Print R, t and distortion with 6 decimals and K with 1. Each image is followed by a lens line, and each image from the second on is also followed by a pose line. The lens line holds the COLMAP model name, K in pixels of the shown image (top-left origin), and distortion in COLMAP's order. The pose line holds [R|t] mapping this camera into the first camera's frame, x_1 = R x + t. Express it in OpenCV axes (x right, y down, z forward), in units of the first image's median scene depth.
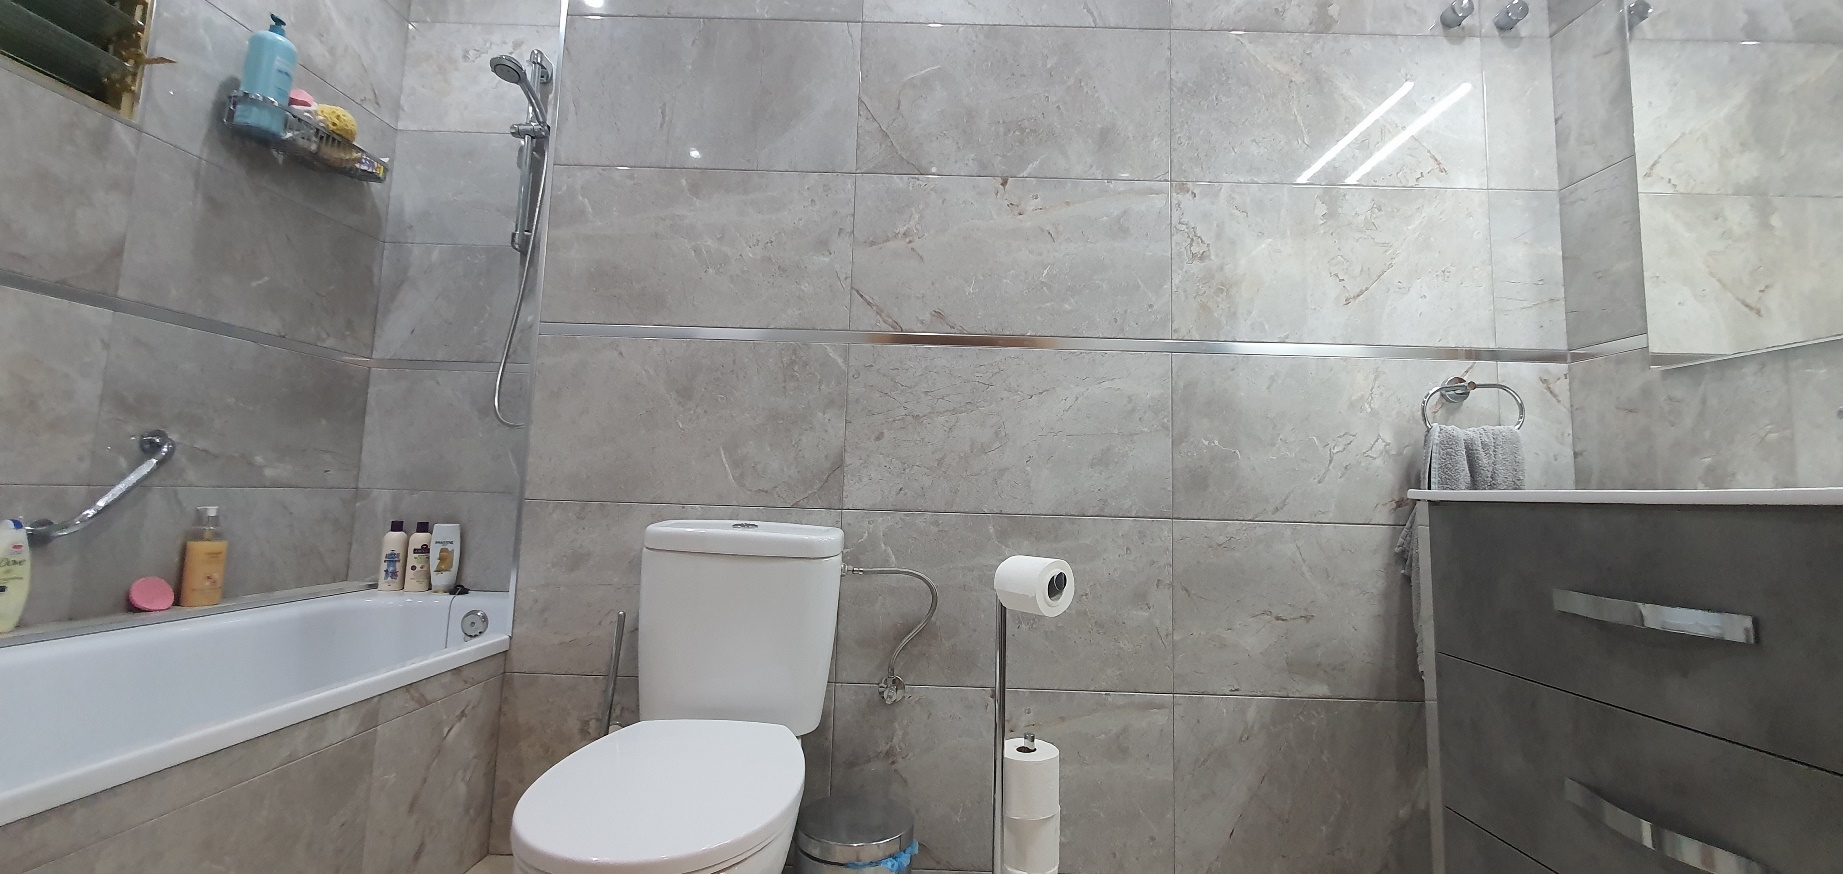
lens RADIAL K [[740.4, 0, 930.1], [0, 740.4, 432.1], [0, 0, 1]] dist [0.003971, -0.001980]
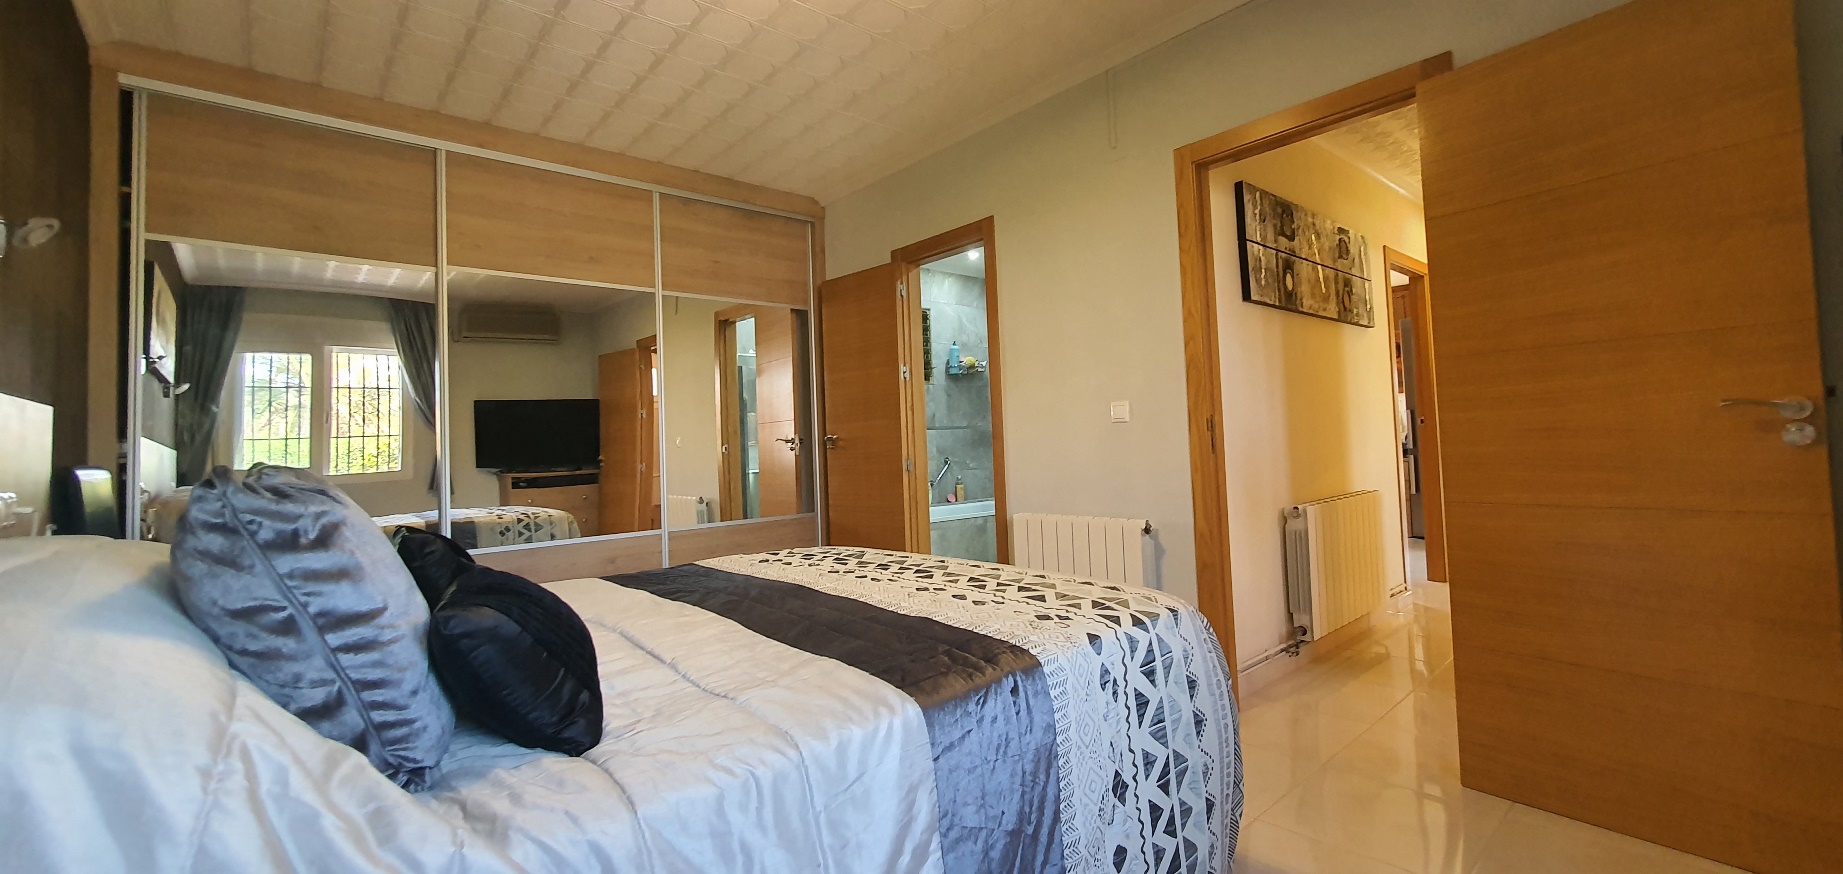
lens RADIAL K [[740.4, 0, 922.2], [0, 740.4, 426.6], [0, 0, 1]] dist [0.003971, -0.001980]
pose [[0.659136, -0.087949, -0.746864, 1.708420], [0.137414, 0.990503, 0.004633, -0.188954], [0.739363, -0.105683, 0.664961, -1.587636]]
